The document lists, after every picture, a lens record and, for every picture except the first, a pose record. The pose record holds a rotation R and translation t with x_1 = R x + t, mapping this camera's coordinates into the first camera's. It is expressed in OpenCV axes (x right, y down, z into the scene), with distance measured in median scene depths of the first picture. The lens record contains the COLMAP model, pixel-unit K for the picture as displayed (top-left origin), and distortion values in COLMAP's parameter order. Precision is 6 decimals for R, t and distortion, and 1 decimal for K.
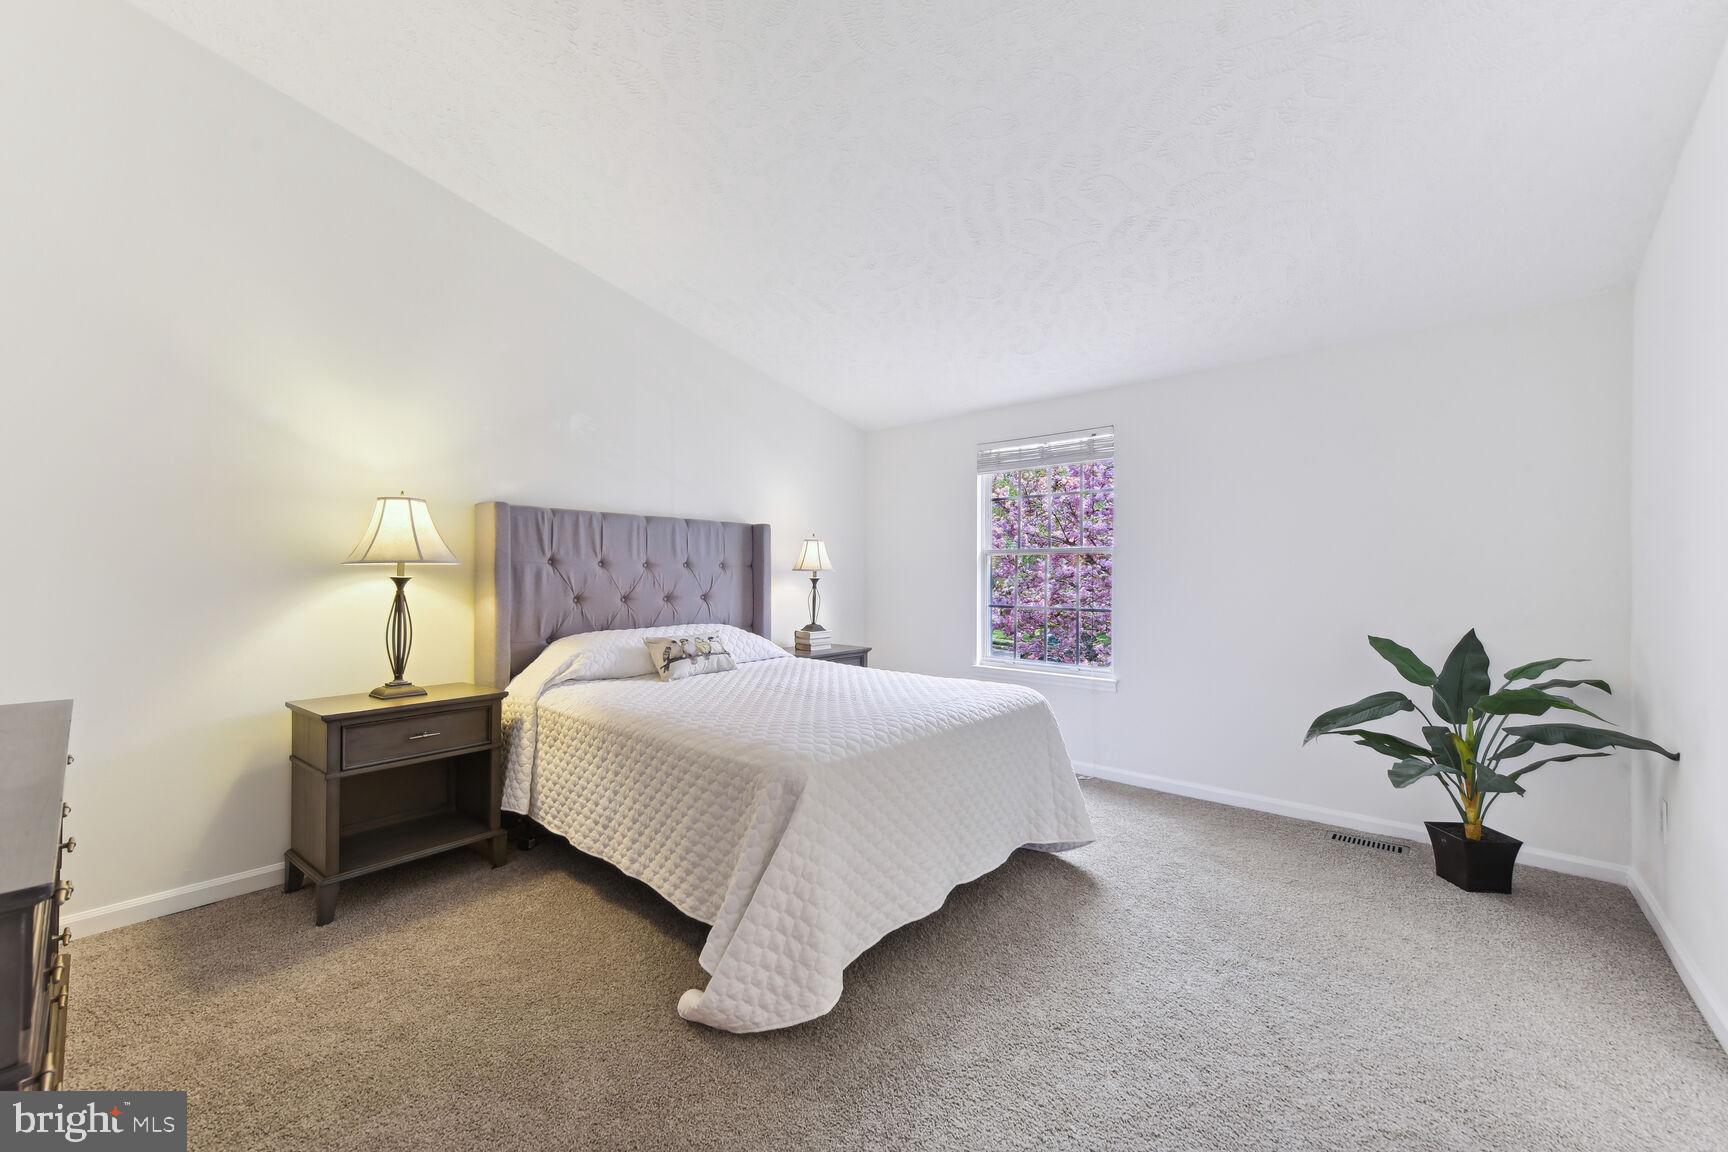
lens RADIAL K [[683.3, 0, 860.5], [0, 683.3, 583.4], [0, 0, 1]] dist [0.012101, -0.000236]
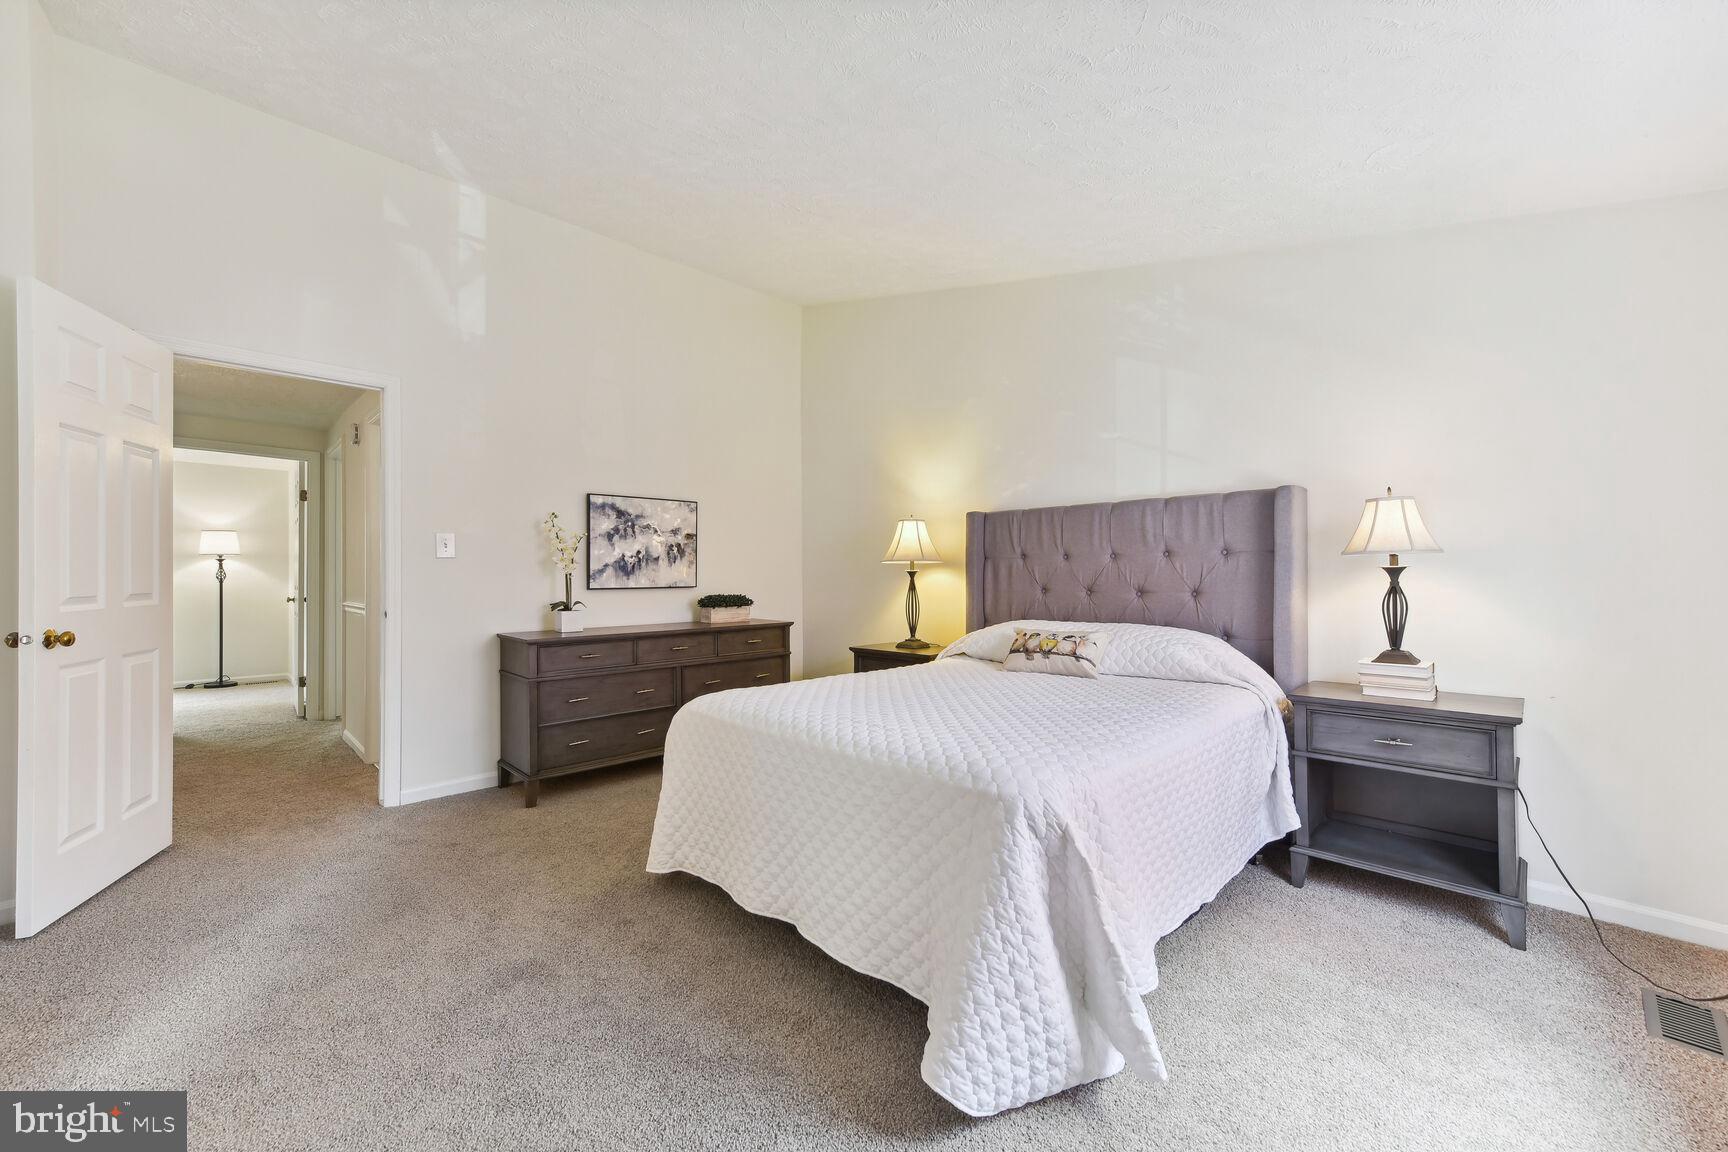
lens RADIAL K [[683.3, 0, 854.3], [0, 683.3, 573.0], [0, 0, 1]] dist [0.012101, -0.000236]
pose [[-0.095638, 0.000409, -0.995416, 0.675271], [0.001164, 0.999999, 0.000299, -0.004351], [0.995415, -0.001130, -0.095639, 0.784587]]
